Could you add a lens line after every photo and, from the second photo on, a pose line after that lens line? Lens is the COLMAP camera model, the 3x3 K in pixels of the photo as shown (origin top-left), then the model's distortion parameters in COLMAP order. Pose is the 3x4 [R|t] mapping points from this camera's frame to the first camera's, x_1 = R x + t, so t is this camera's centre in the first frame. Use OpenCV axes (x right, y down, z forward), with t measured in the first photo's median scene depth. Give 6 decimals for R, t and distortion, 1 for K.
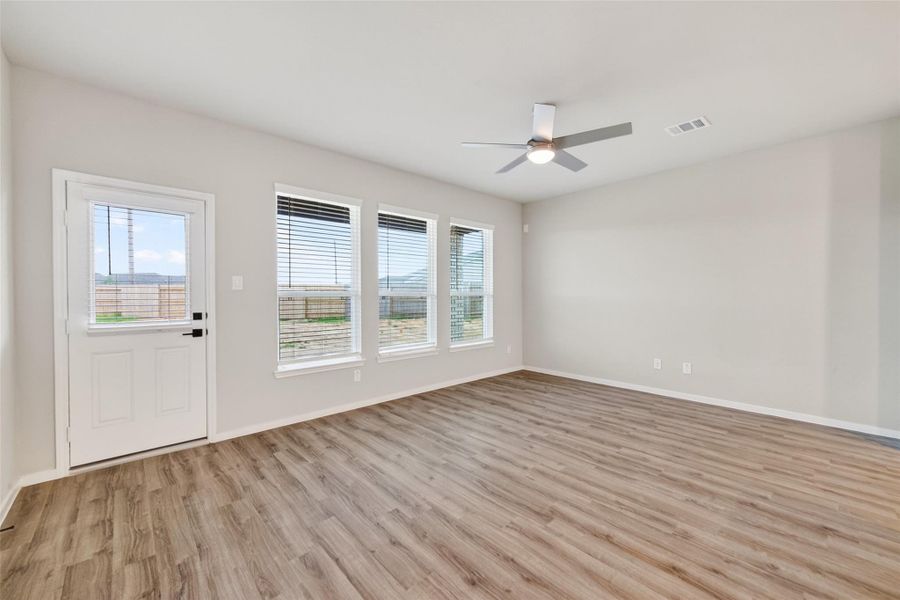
lens RADIAL K [[362.2, 0, 459.7], [0, 362.2, 295.0], [0, 0, 1]] dist [0.005668, -0.000001]
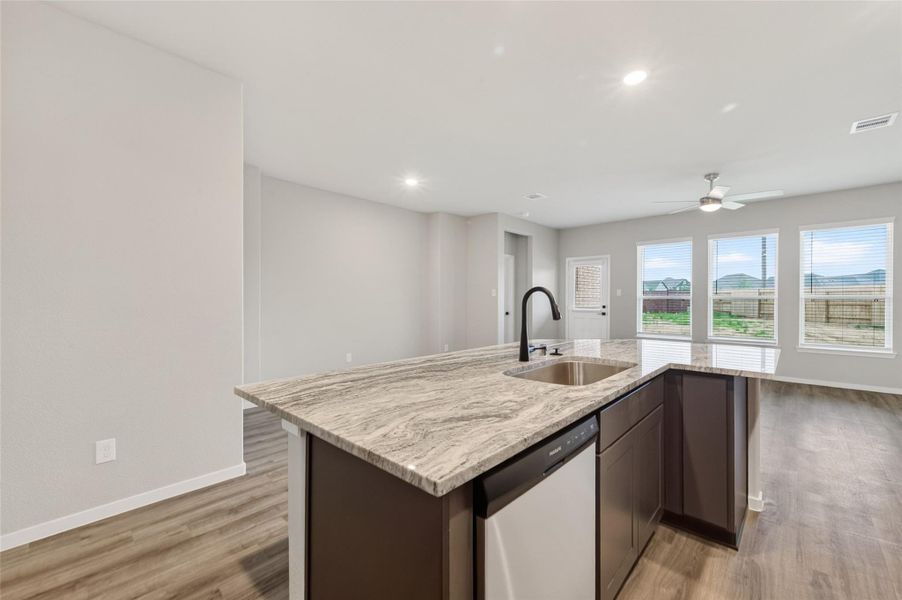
lens RADIAL K [[369.2, 0, 451.7], [0, 369.2, 299.6], [0, 0, 1]] dist [-0.000517, 0.000679]
pose [[0.073974, 0.003018, -0.997256, 1.699012], [0.001057, 0.999995, 0.003105, 0.000157], [0.997260, -0.001284, 0.073970, -0.182112]]
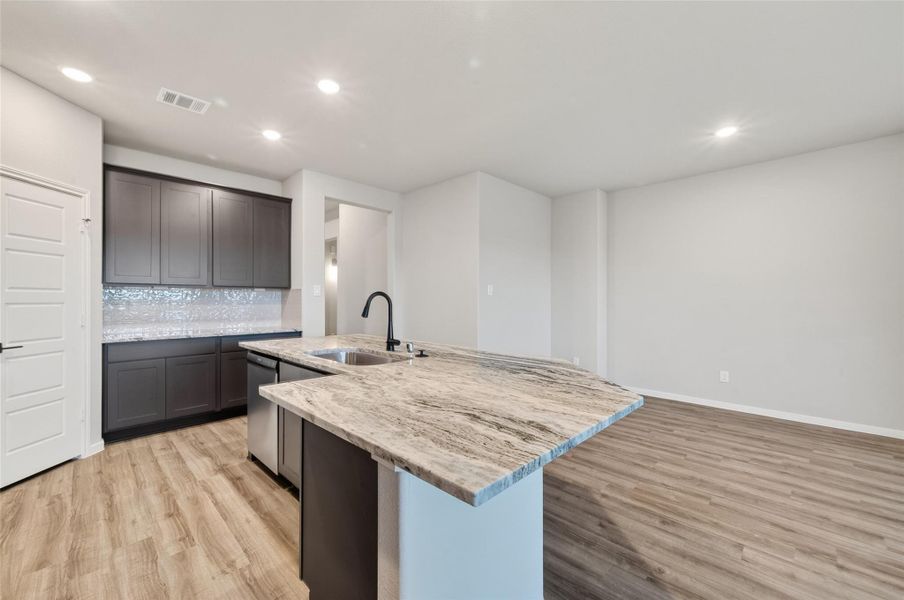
lens RADIAL K [[370.0, 0, 452.7], [0, 370.0, 299.6], [0, 0, 1]] dist [-0.000517, 0.000679]
pose [[-0.999119, 0.001111, -0.041949, 0.947955], [0.001292, 0.999990, -0.004282, 0.002499], [0.041943, -0.004332, -0.999111, 0.834915]]
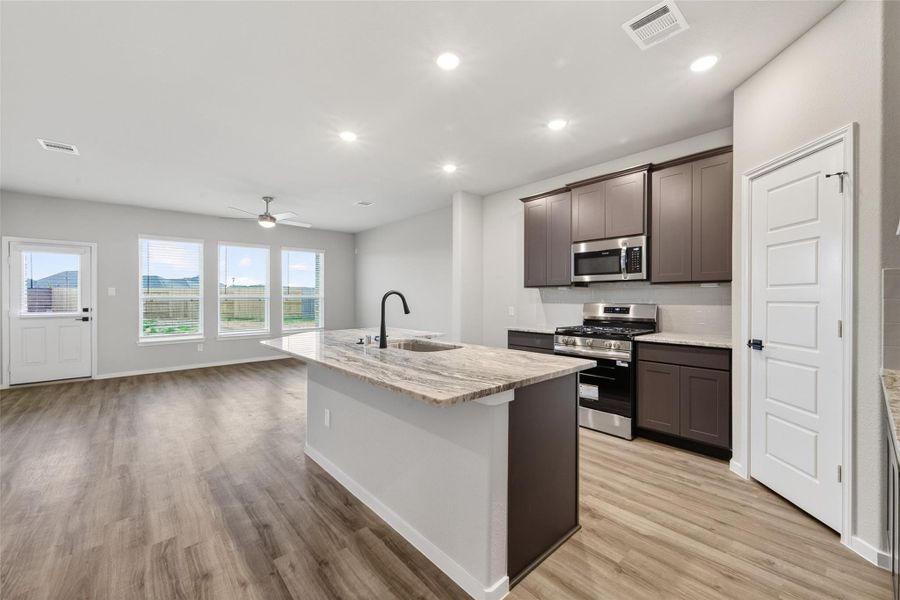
lens RADIAL K [[361.1, 0, 452.7], [0, 361.1, 298.8], [0, 0, 1]] dist [0.002753, 0.000592]
pose [[0.999757, -0.001282, -0.022001, 1.232435], [0.001379, 0.999989, 0.004410, -0.003621], [0.021996, -0.004440, 0.999748, -0.829460]]
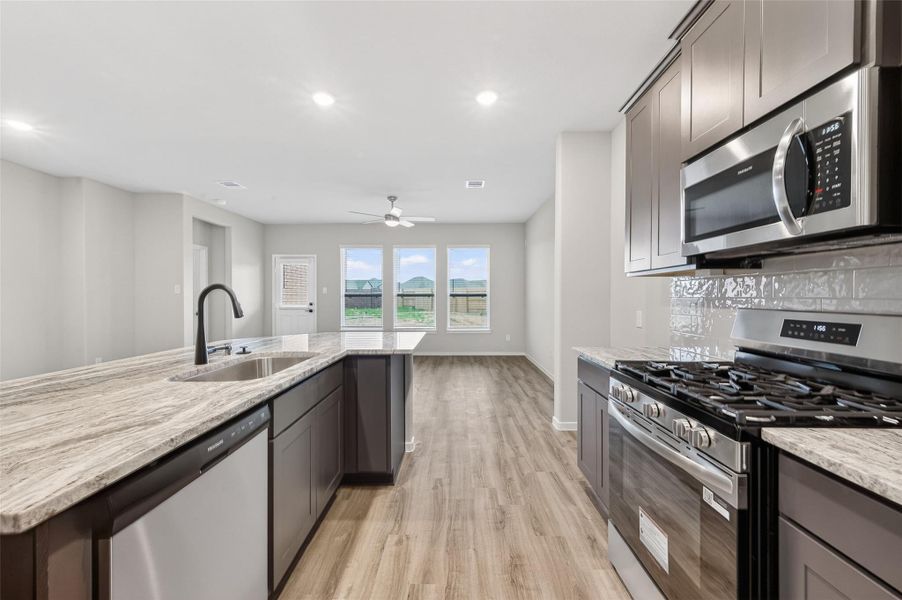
lens RADIAL K [[361.9, 0, 453.7], [0, 361.9, 298.8], [0, 0, 1]] dist [0.002753, 0.000592]
pose [[0.733321, 0.004925, -0.679864, 1.763804], [0.001313, 0.999962, 0.008660, 0.000293], [0.679881, -0.007243, 0.733287, -0.159667]]
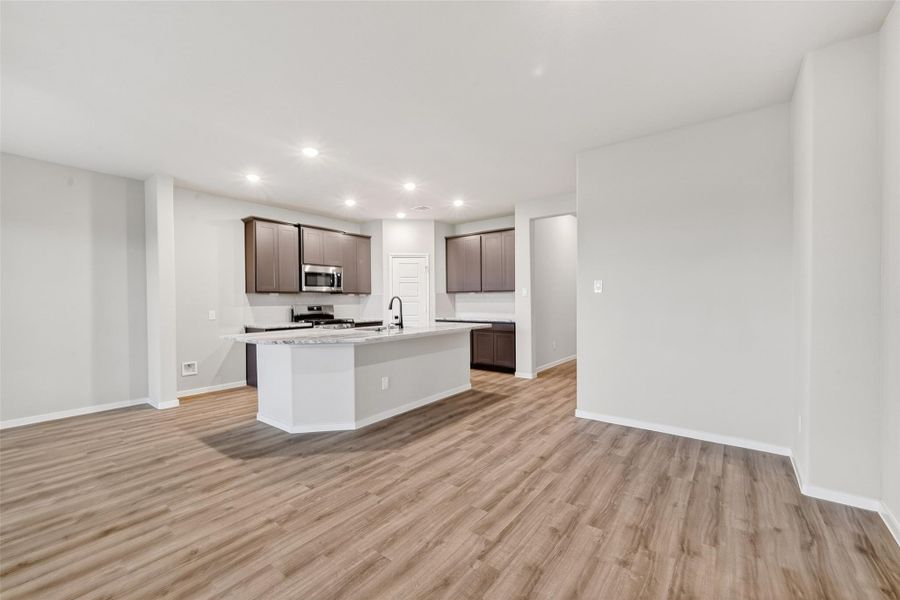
lens RADIAL K [[370.1, 0, 445.4], [0, 370.1, 307.5], [0, 0, 1]] dist [-0.000775, 0.003732]
pose [[-0.151059, -0.018079, 0.988359, -0.438904], [0.009738, 0.999757, 0.019776, 0.000593], [-0.988477, 0.012612, -0.150846, 0.042334]]
